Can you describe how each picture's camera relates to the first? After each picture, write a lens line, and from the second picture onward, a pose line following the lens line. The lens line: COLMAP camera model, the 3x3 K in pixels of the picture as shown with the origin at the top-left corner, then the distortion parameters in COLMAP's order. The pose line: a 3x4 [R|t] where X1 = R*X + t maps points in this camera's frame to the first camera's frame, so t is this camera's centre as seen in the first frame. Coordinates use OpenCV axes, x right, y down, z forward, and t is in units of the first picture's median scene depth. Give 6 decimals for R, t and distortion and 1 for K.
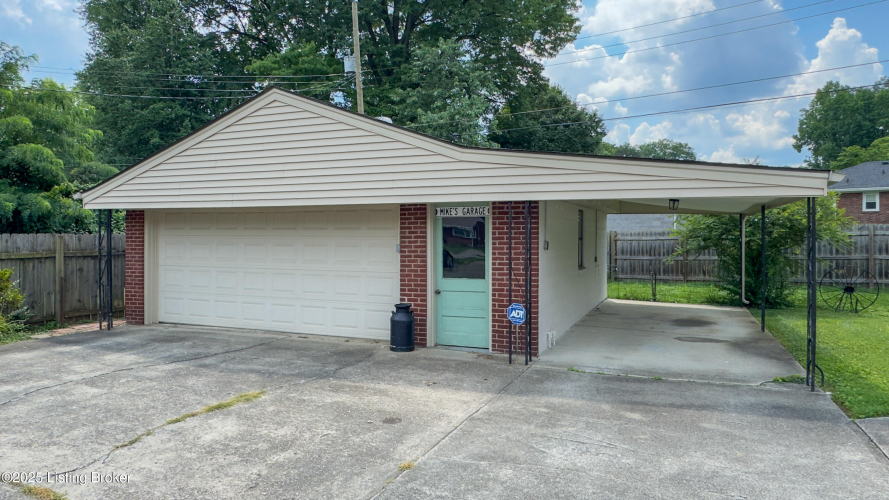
lens RADIAL K [[555.6, 0, 445.9], [0, 555.6, 229.2], [0, 0, 1]] dist [-0.007867, -0.000411]
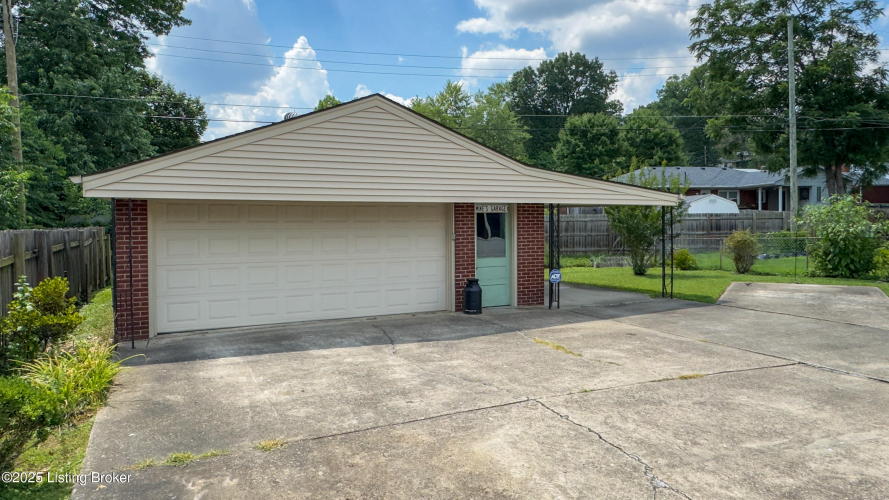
lens RADIAL K [[555.6, 0, 445.9], [0, 555.6, 229.2], [0, 0, 1]] dist [-0.007867, -0.000411]
pose [[0.681751, -0.016342, 0.731402, -0.974994], [-0.002225, 0.999700, 0.024410, -0.014137], [-0.731581, -0.018269, 0.681510, 0.130863]]
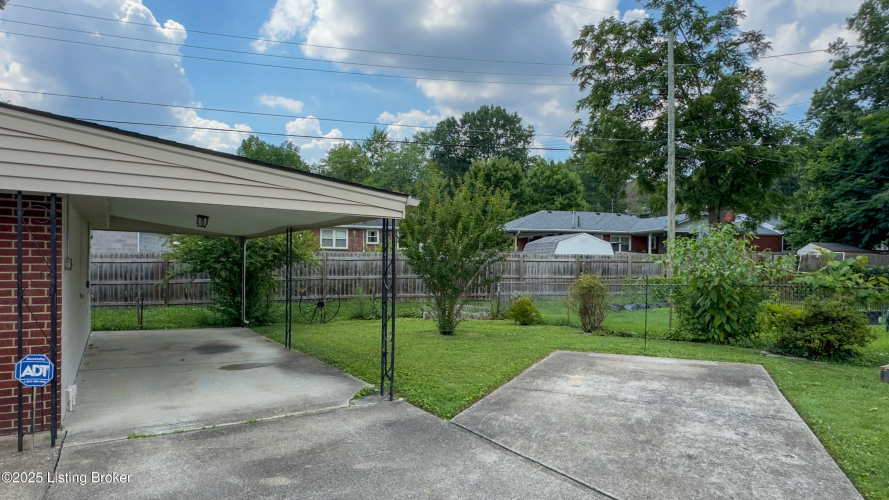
lens RADIAL K [[524.4, 0, 441.8], [0, 524.4, 273.6], [0, 0, 1]] dist [0.002823, 0.000593]
pose [[0.589216, -0.007626, 0.807940, -0.065826], [-0.021943, 0.999436, 0.025436, 0.012807], [-0.807678, -0.032716, 0.588716, 0.219640]]
